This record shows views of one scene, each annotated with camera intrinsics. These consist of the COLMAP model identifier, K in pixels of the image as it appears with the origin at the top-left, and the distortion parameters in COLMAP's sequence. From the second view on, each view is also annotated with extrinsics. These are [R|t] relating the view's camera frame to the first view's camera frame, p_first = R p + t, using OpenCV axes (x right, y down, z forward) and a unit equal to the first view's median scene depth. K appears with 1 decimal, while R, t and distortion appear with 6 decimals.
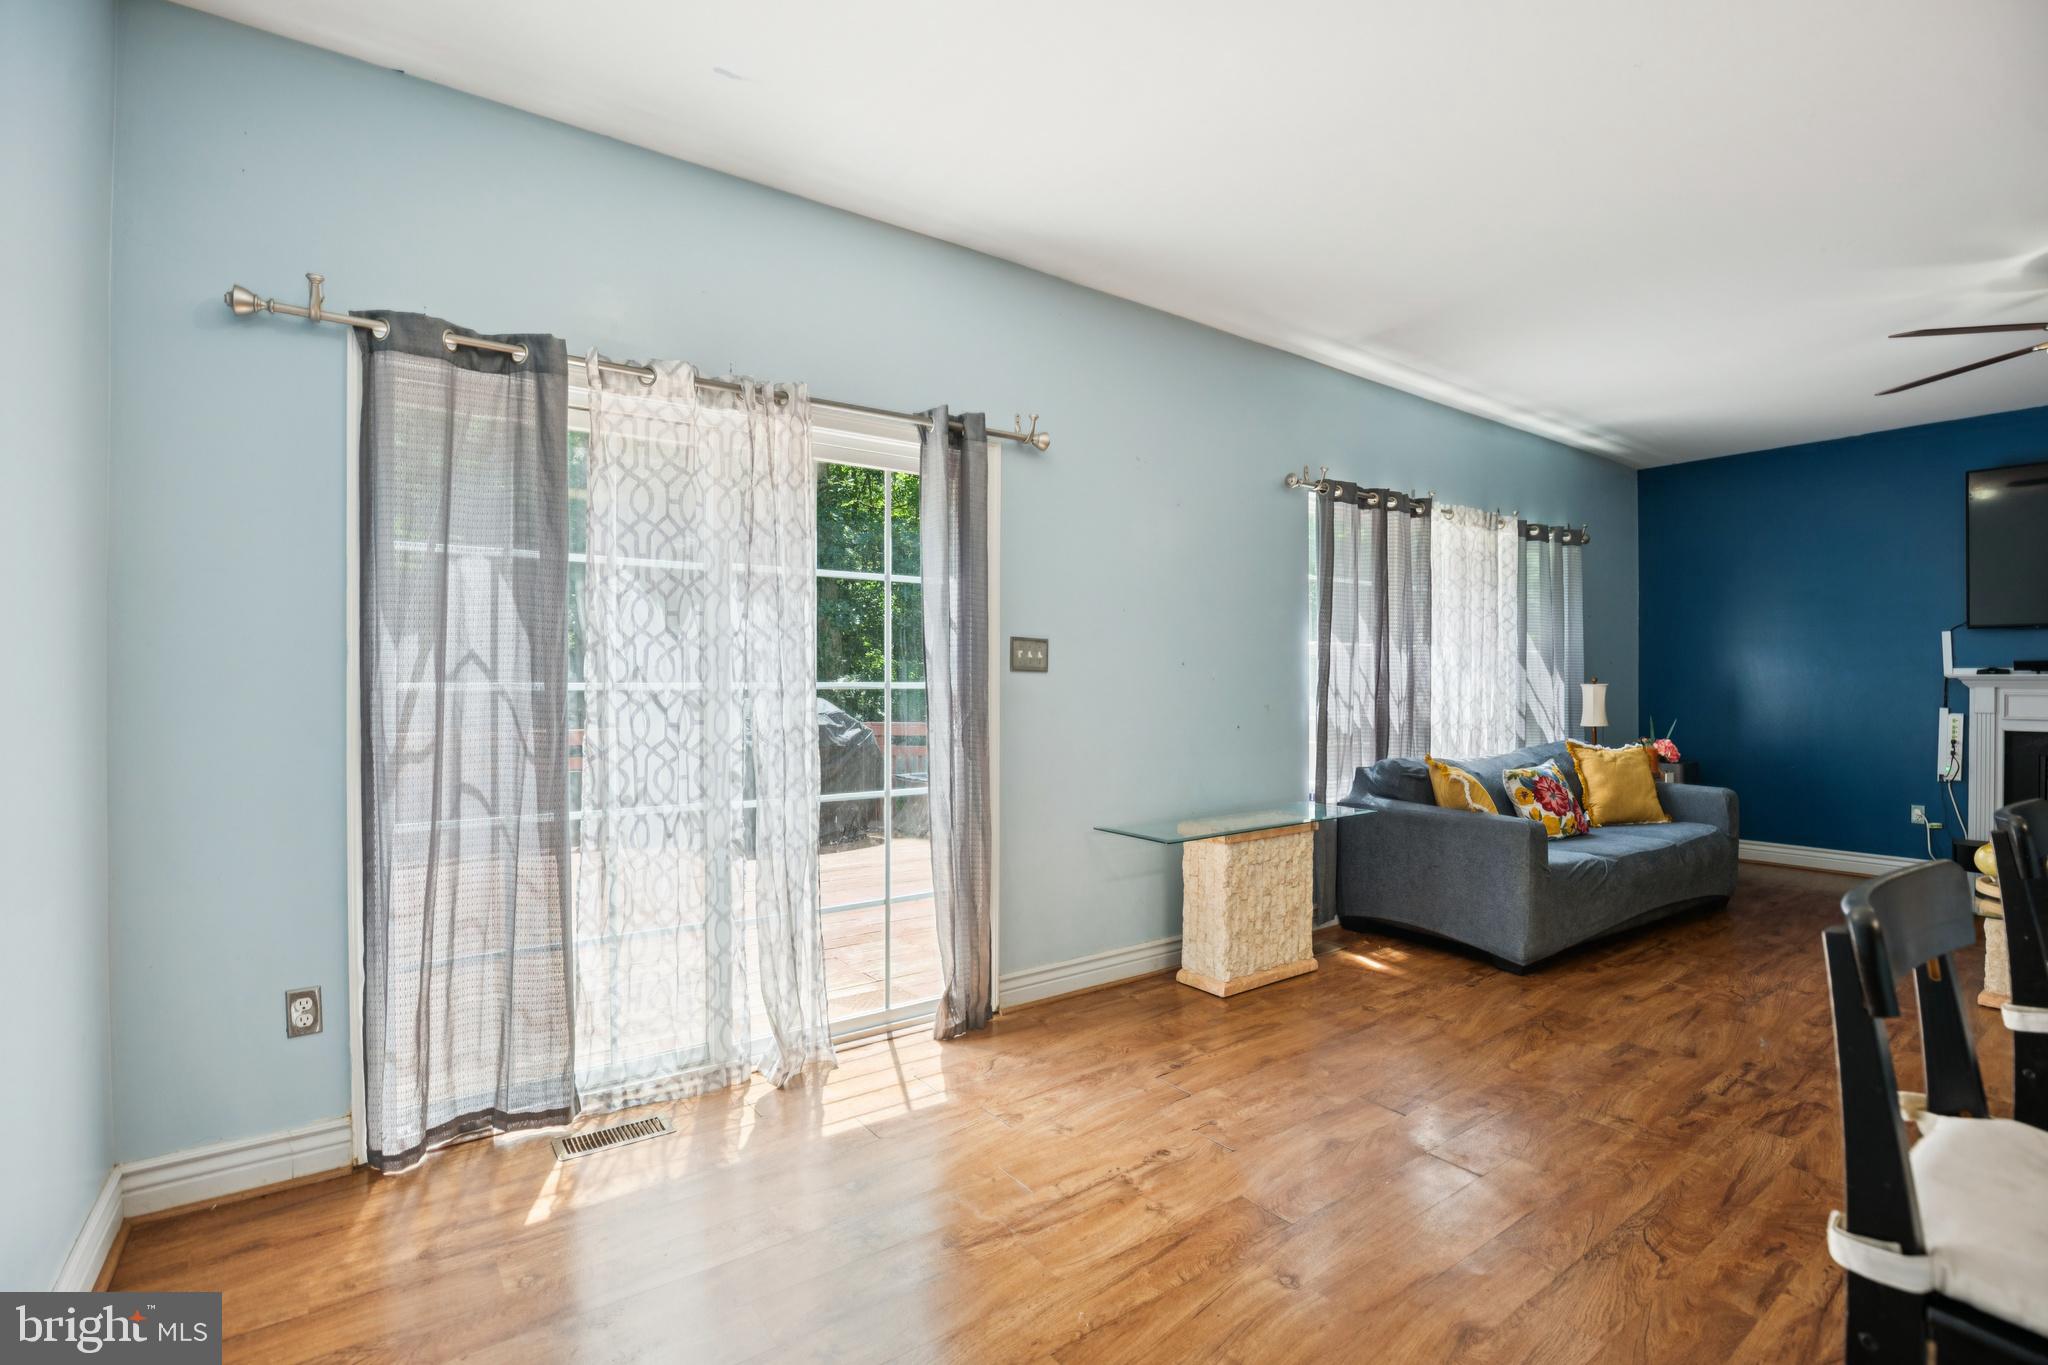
lens RADIAL K [[940.0, 0, 1024.0], [0, 940.0, 682.5], [0, 0, 1]] dist [-0.034968, 0.000206]
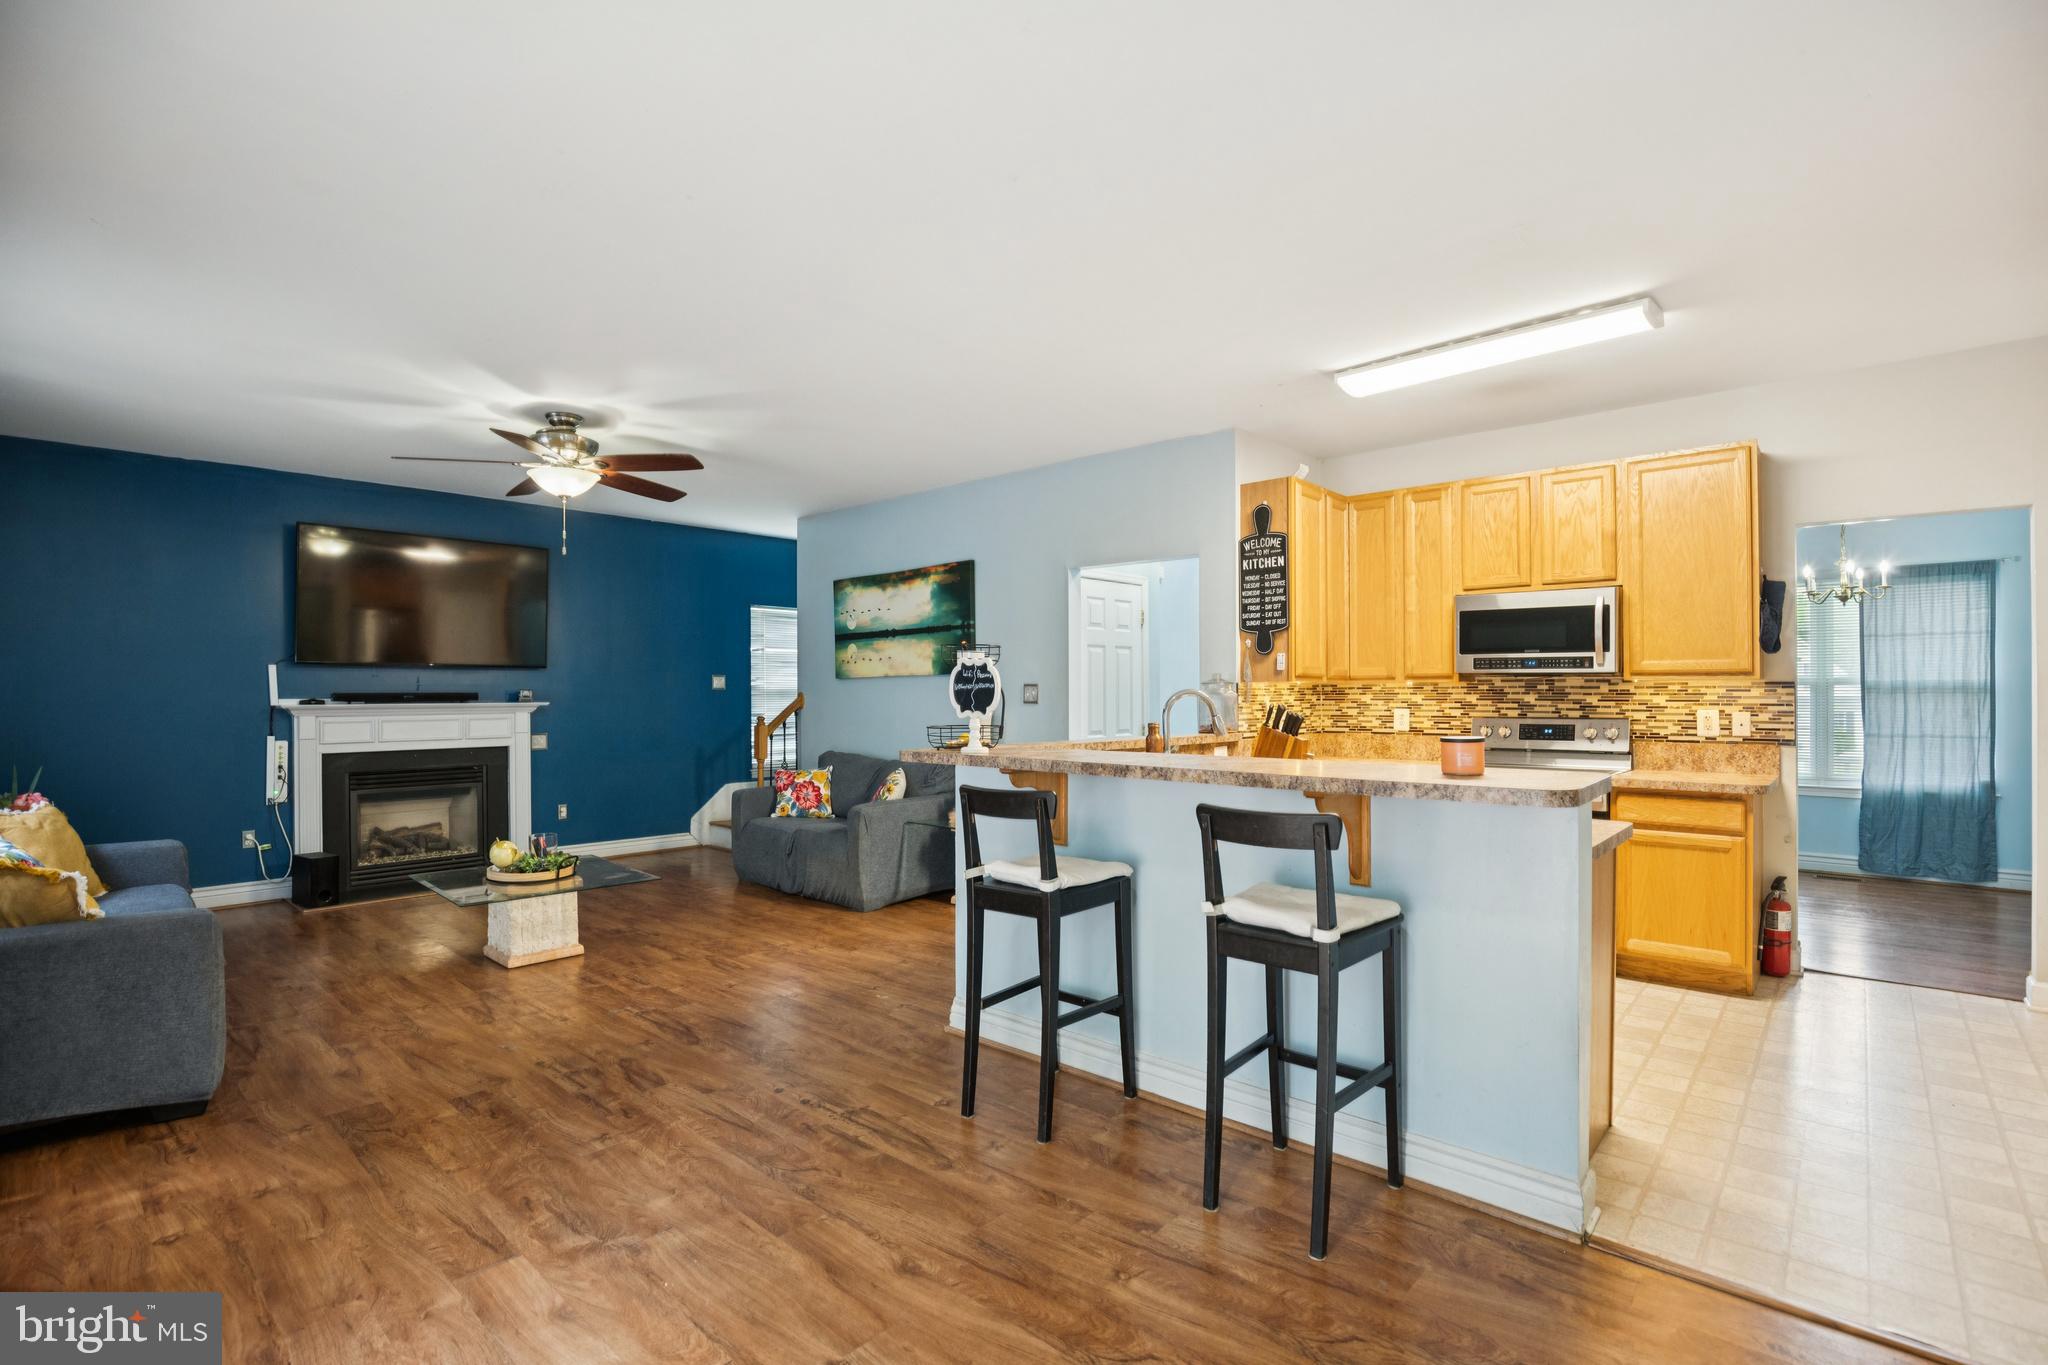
lens RADIAL K [[950.2, 0, 1031.5], [0, 950.2, 690.2], [0, 0, 1]] dist [-0.039777, 0.009022]
pose [[-0.206915, 0.001478, 0.978358, -0.328349], [0.005675, 0.999984, -0.000310, -0.027504], [-0.978342, 0.005488, -0.206920, 0.459606]]
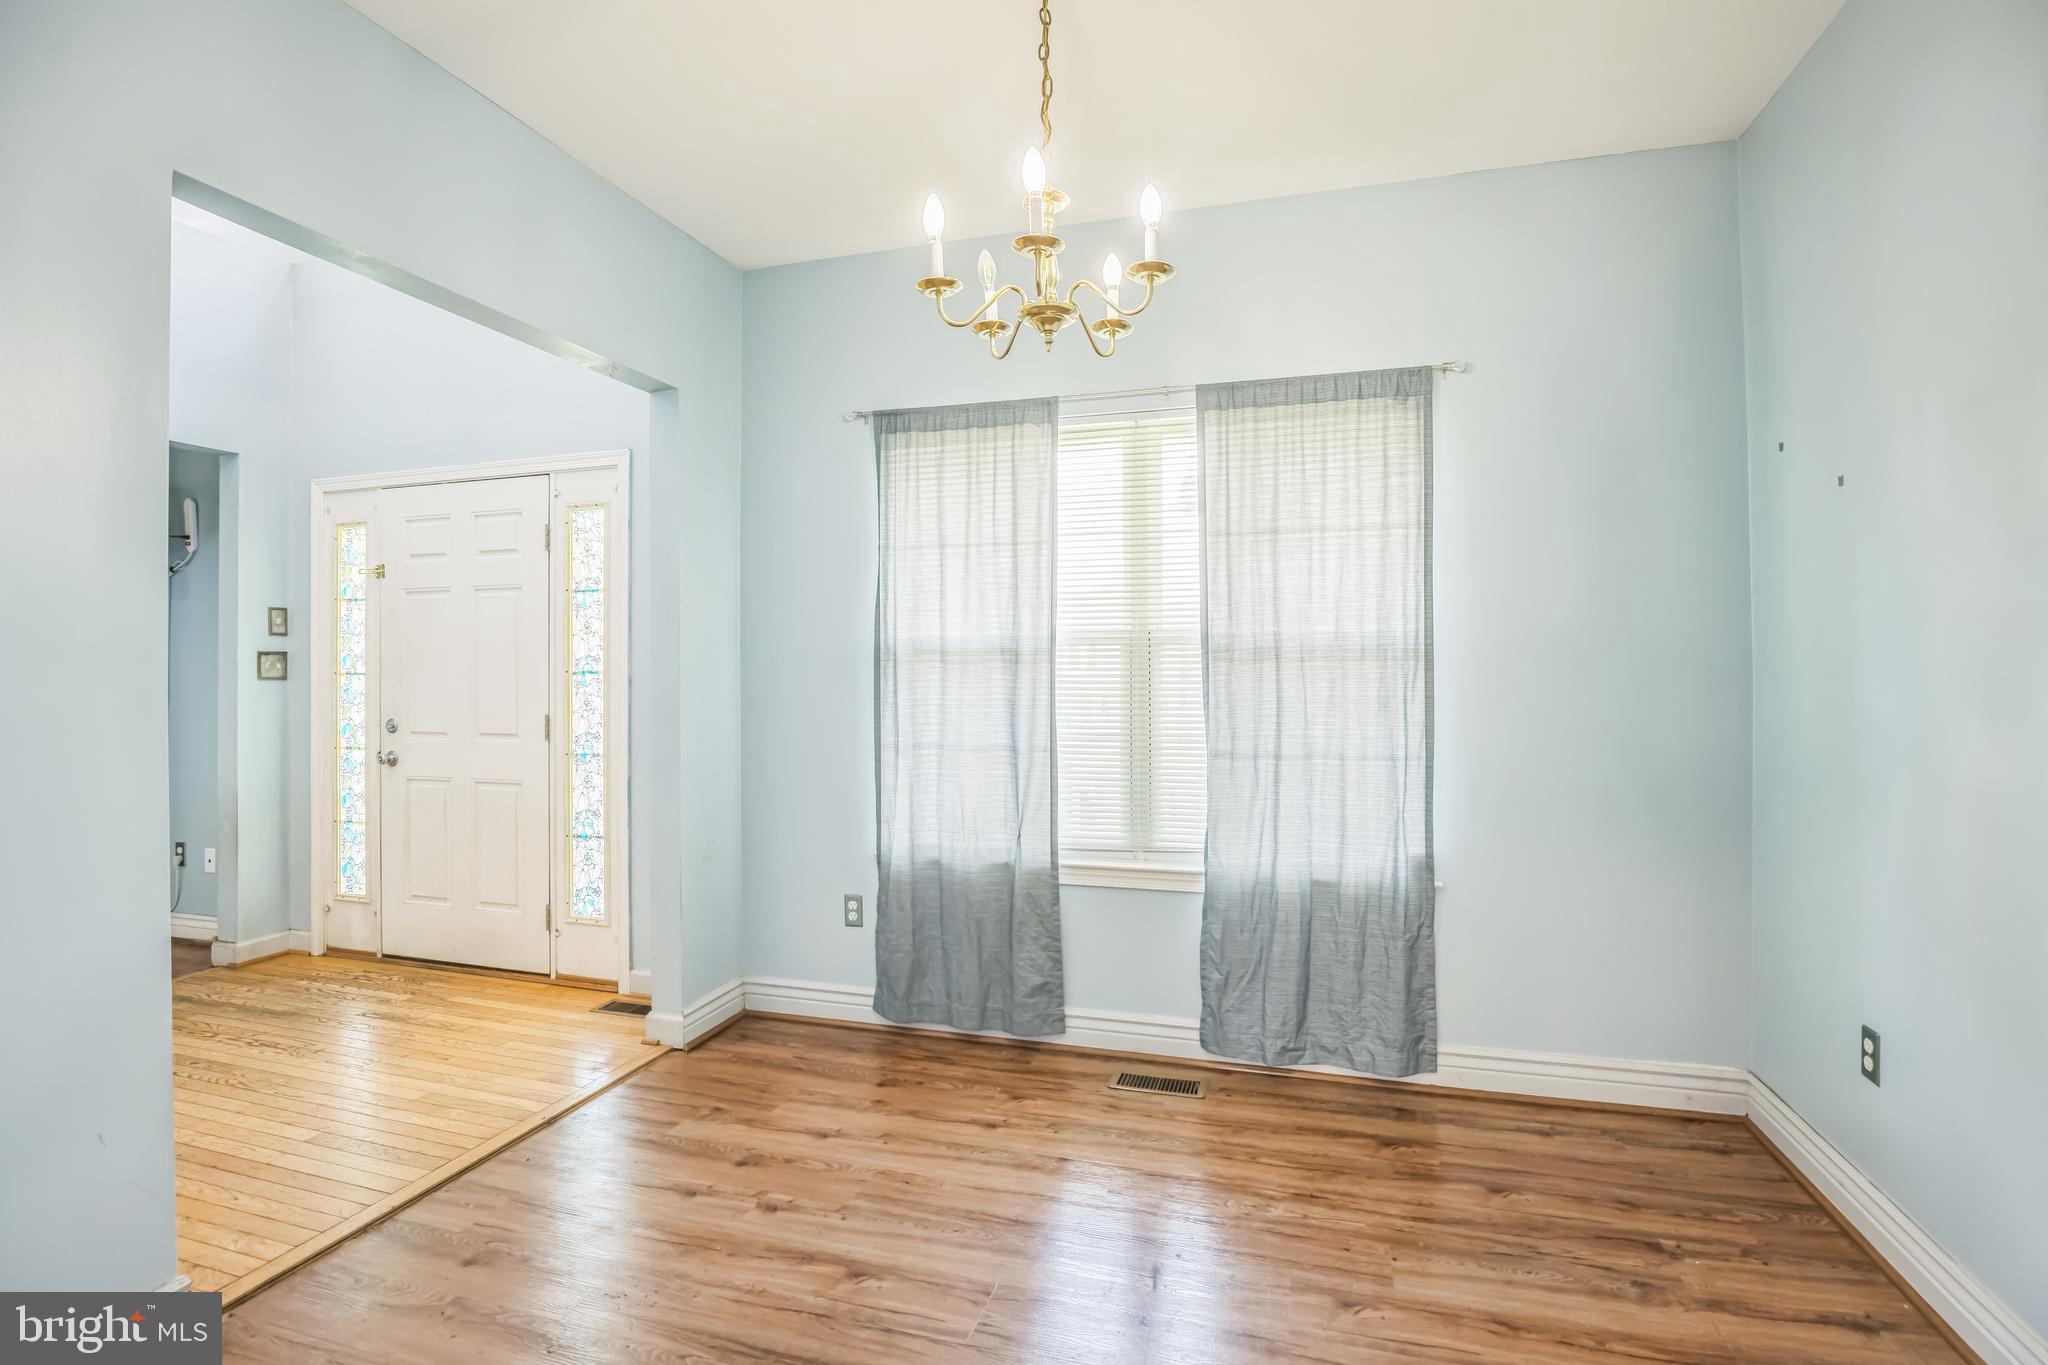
lens RADIAL K [[961.8, 0, 1025.3], [0, 961.8, 661.0], [0, 0, 1]] dist [-0.029965, 0.000076]
pose [[-0.612169, 0.008938, 0.790676, 0.430438], [0.005807, 0.999960, -0.006807, -0.010394], [-0.790706, 0.000425, -0.612196, -0.705031]]
